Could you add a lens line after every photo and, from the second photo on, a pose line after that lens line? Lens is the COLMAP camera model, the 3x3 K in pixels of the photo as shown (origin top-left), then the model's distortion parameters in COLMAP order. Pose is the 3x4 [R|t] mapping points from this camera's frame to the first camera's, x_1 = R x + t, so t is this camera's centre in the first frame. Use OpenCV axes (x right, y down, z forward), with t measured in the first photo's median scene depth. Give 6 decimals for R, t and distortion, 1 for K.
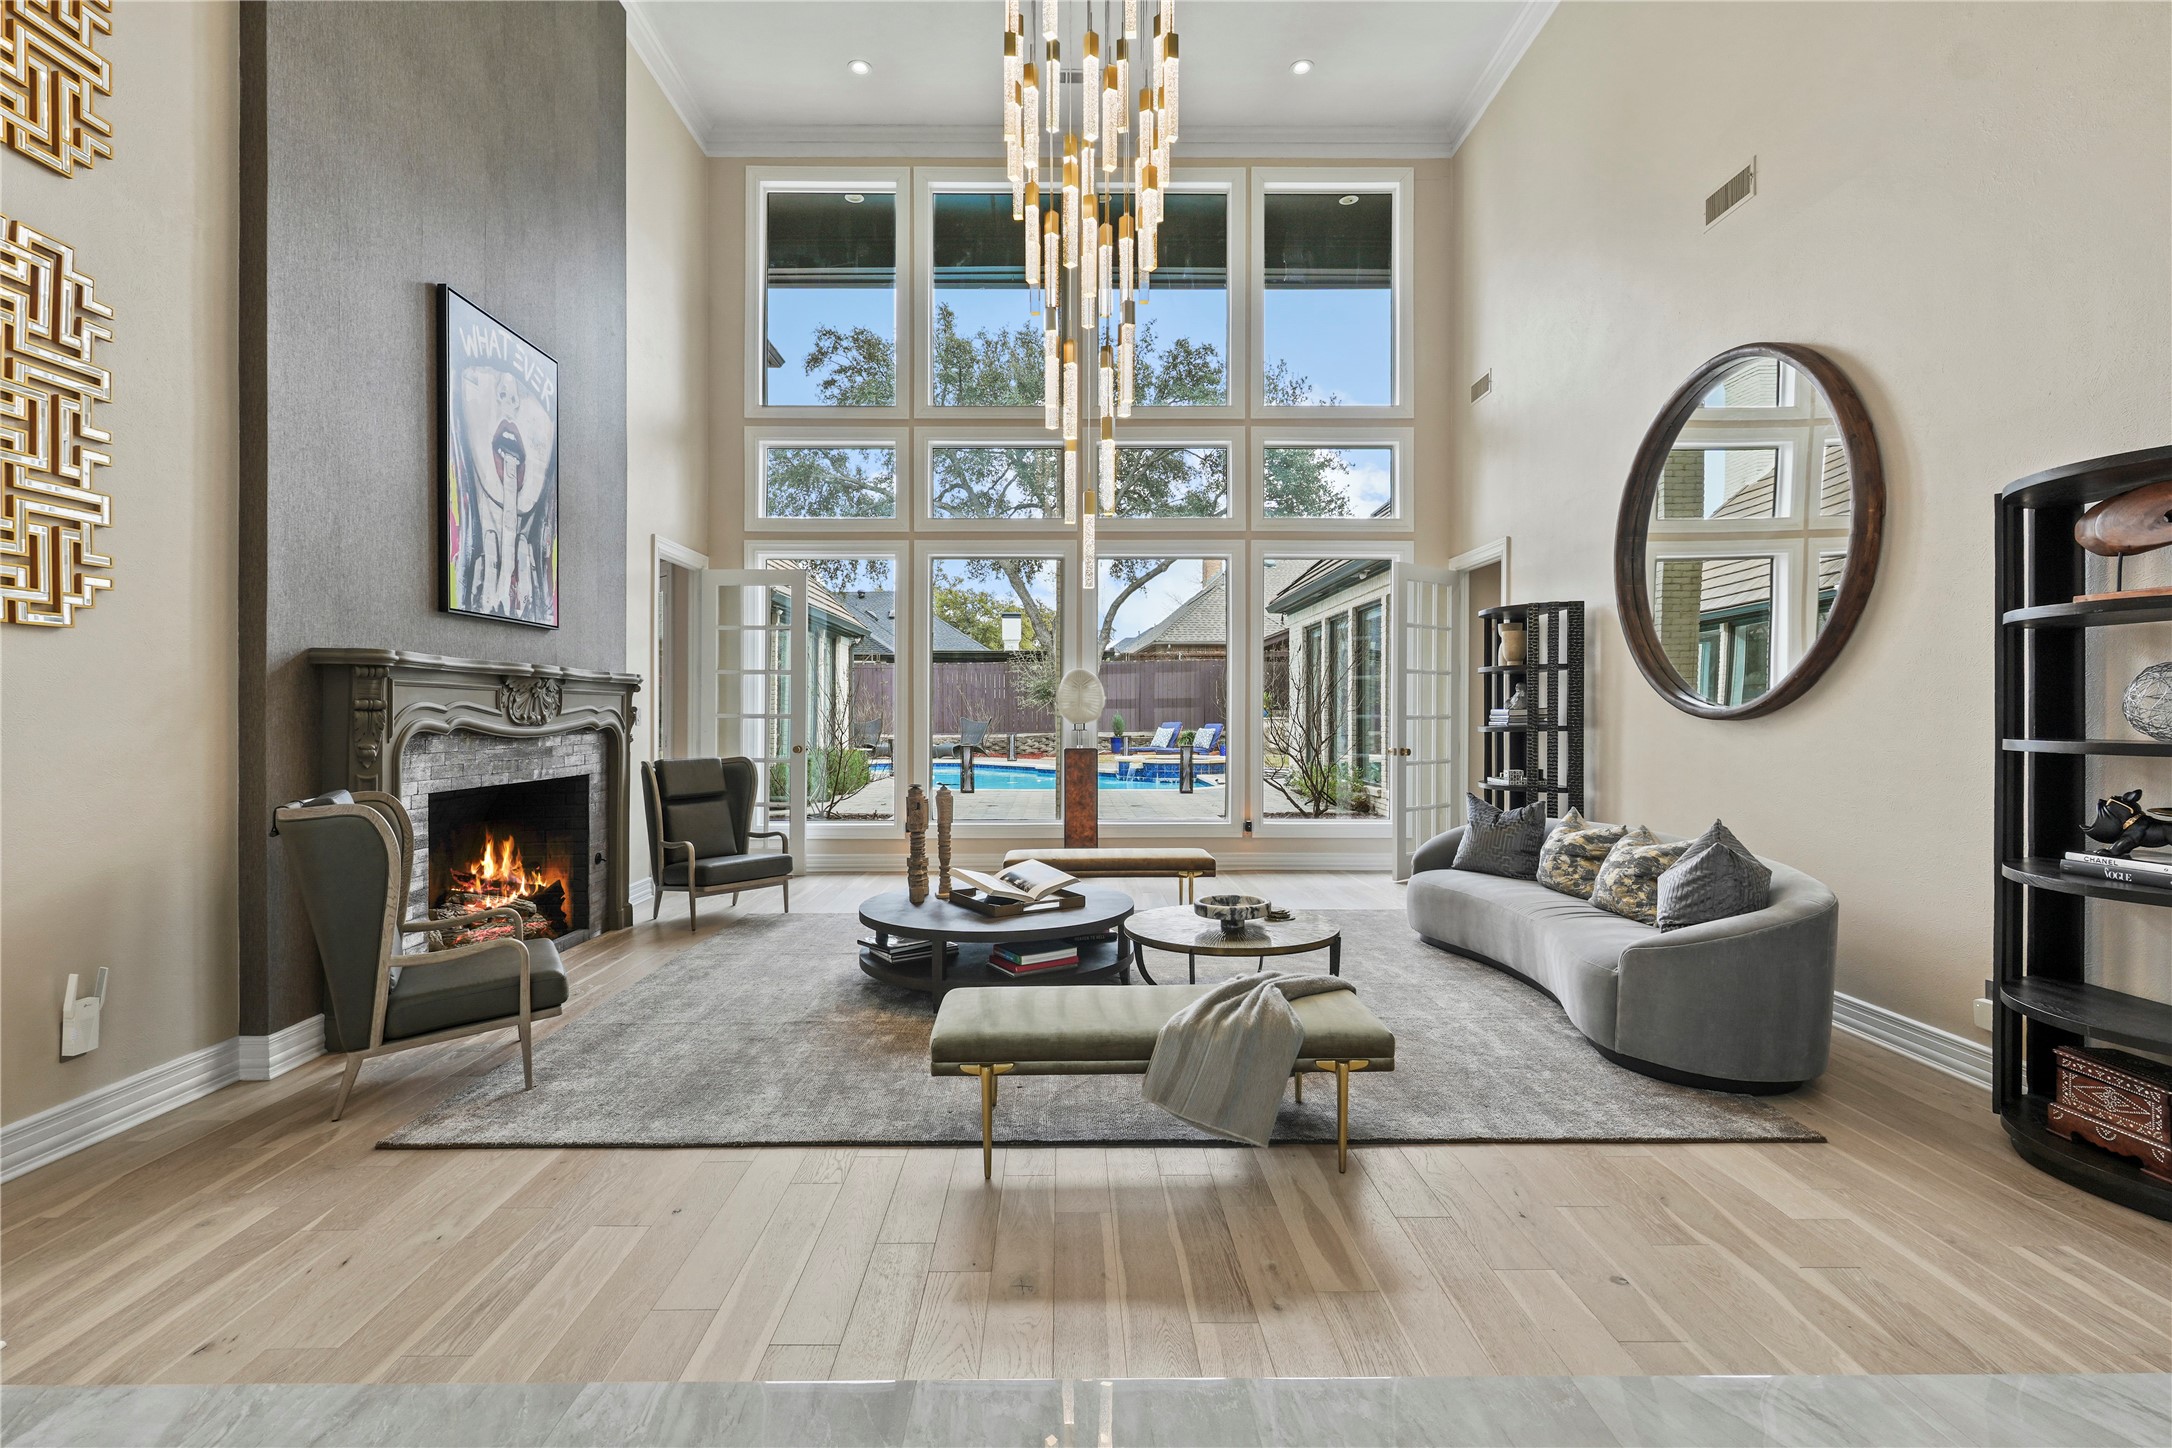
lens RADIAL K [[1004.7, 0, 1083.6], [0, 1004.7, 716.8], [0, 0, 1]] dist [0.000897, 0.001564]
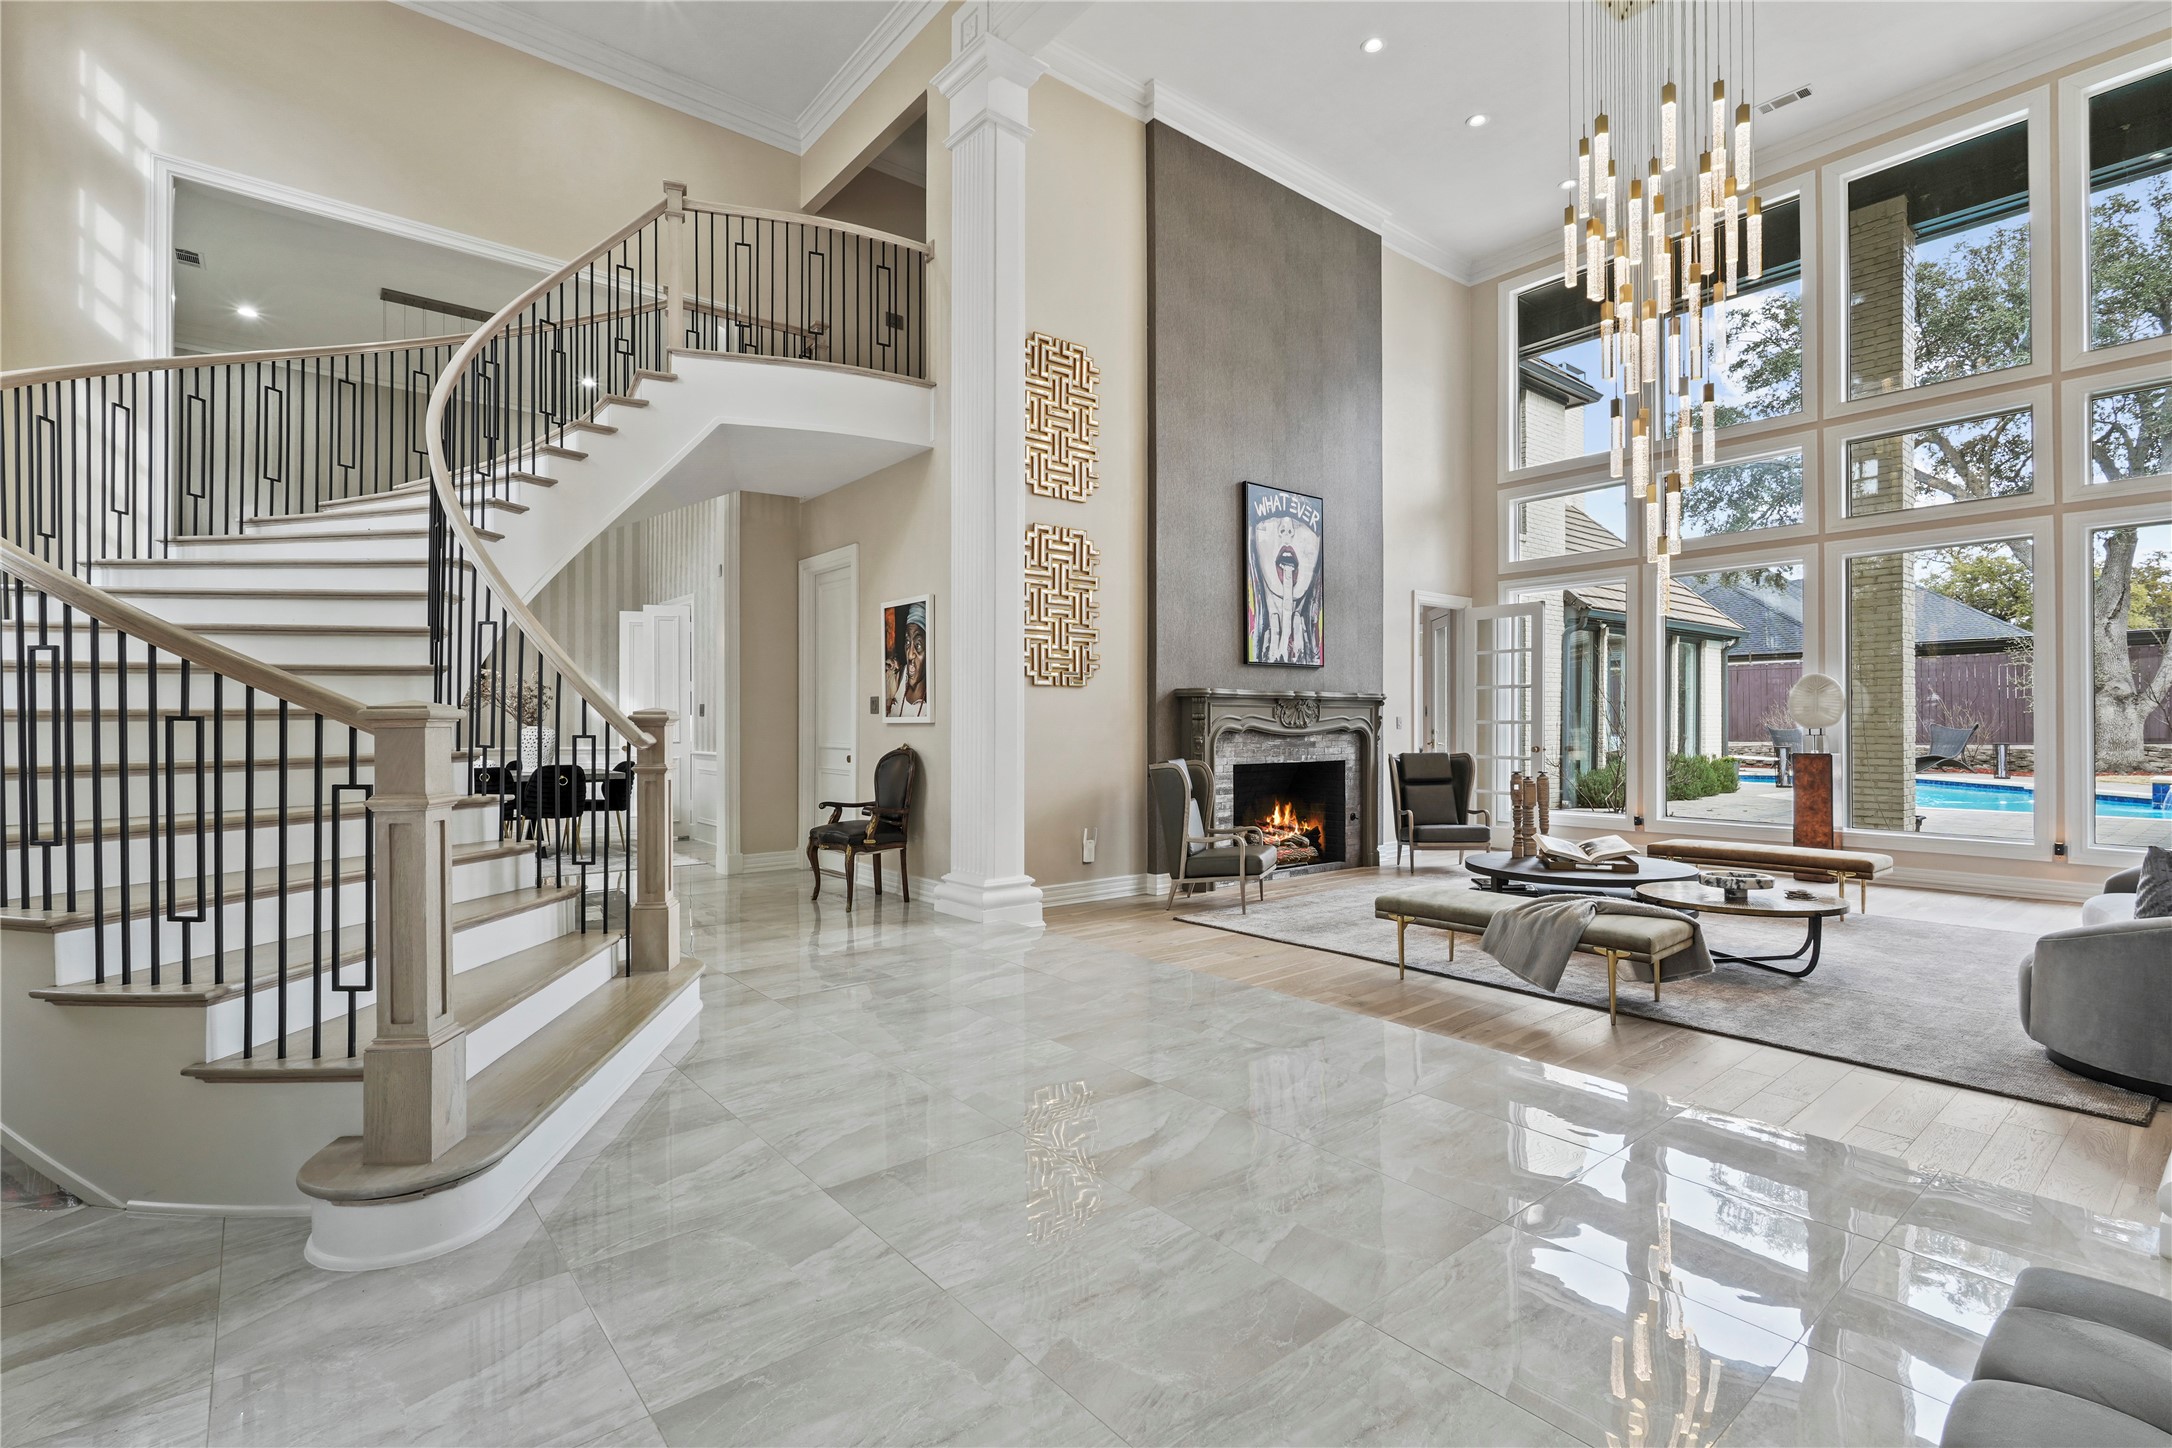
lens RADIAL K [[1004.7, 0, 1079.7], [0, 1004.7, 721.6], [0, 0, 1]] dist [0.000897, 0.001564]
pose [[0.621265, -0.003680, -0.783592, 0.513254], [0.002167, 0.999993, -0.002978, 0.002146], [0.783597, 0.000152, 0.621269, -0.301209]]
